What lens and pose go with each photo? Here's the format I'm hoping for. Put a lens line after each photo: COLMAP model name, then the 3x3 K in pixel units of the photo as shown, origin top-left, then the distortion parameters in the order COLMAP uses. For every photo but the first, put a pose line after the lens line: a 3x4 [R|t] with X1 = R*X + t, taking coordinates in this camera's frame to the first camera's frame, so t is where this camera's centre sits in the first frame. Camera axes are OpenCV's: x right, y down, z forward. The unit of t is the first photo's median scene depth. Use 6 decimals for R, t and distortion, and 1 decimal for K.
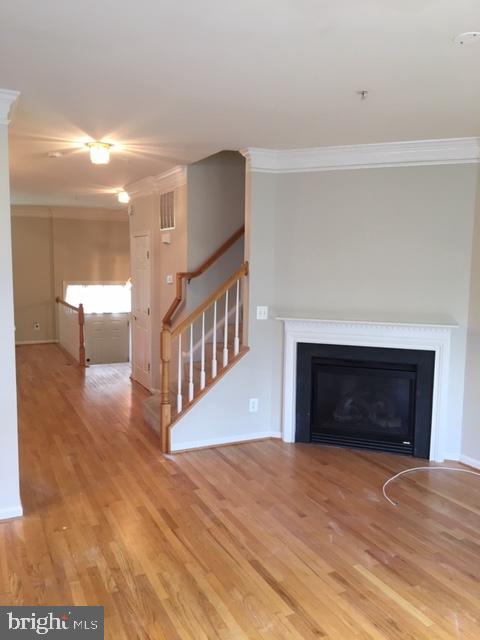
lens RADIAL K [[541.8, 0, 236.1], [0, 541.8, 317.3], [0, 0, 1]] dist [0.045006, -0.055554]
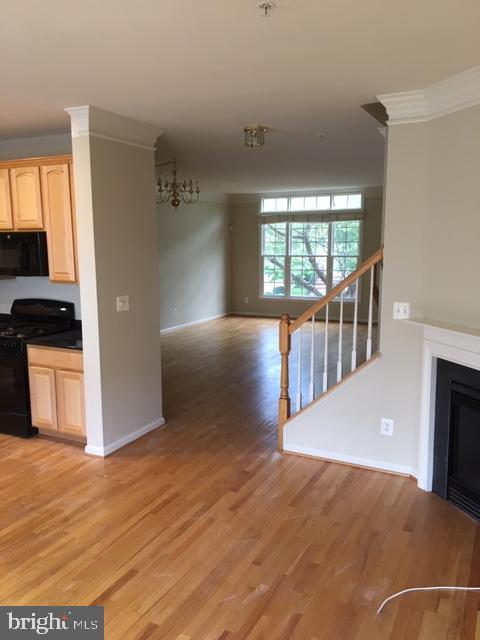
lens RADIAL K [[541.8, 0, 238.9], [0, 541.8, 323.2], [0, 0, 1]] dist [0.045006, -0.055554]
pose [[0.608499, 0.111420, -0.785694, 0.644187], [-0.065299, 0.993767, 0.090355, -0.057822], [0.790863, -0.003676, 0.611982, 0.440301]]
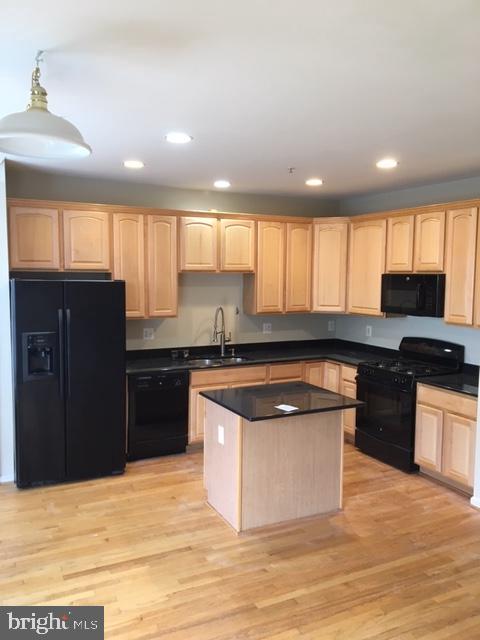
lens RADIAL K [[541.8, 0, 239.4], [0, 541.8, 320.9], [0, 0, 1]] dist [0.045006, -0.055554]
pose [[0.024959, 0.083045, -0.996233, 0.633984], [-0.107336, 0.991005, 0.079920, -0.066461], [0.993910, 0.104937, 0.033648, 0.348007]]
